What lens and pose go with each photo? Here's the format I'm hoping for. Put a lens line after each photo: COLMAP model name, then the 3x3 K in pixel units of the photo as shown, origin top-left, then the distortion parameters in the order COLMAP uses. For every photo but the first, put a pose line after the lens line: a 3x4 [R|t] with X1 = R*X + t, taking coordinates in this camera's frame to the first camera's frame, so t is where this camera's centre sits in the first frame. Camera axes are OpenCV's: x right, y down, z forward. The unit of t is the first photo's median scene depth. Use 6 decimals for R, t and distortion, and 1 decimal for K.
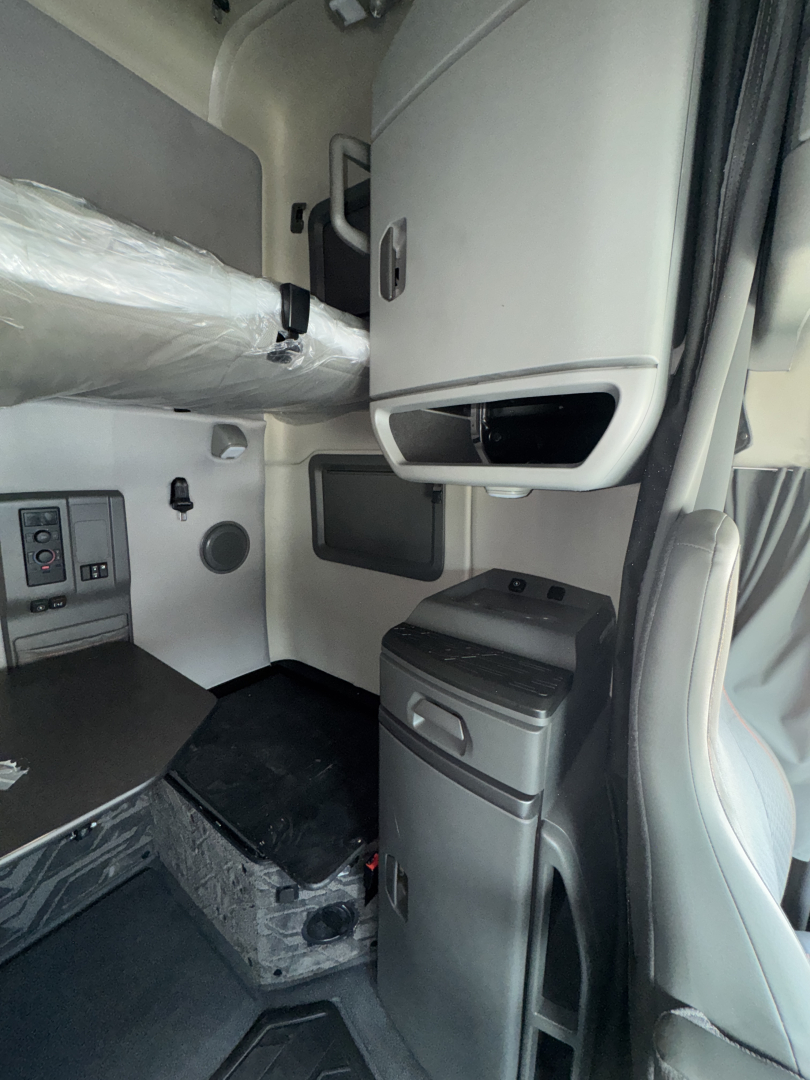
lens RADIAL K [[434.2, 0, 402.9], [0, 434.2, 542.5], [0, 0, 1]] dist [-0.002920, 0.000620]
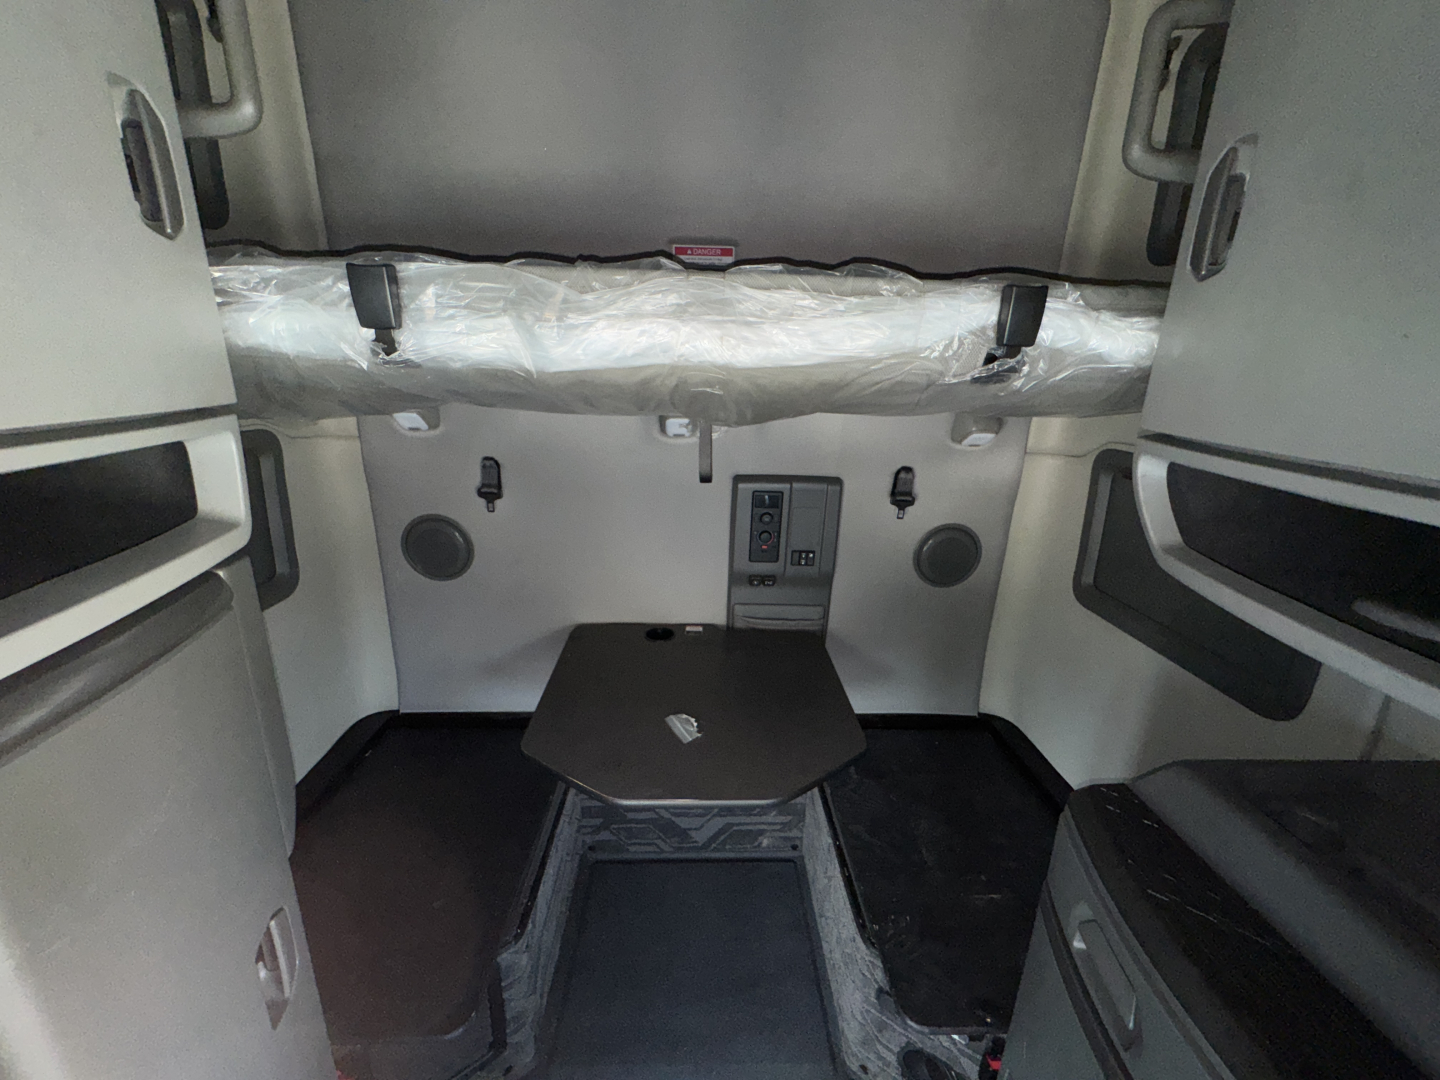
lens RADIAL K [[579.0, 0, 717.8], [0, 579.0, 538.3], [0, 0, 1]] dist [-0.002920, 0.000620]
pose [[0.626158, 0.217782, -0.748664, 0.145274], [-0.150524, 0.975900, 0.157991, -0.164504], [0.765029, 0.013764, 0.643849, 0.012760]]
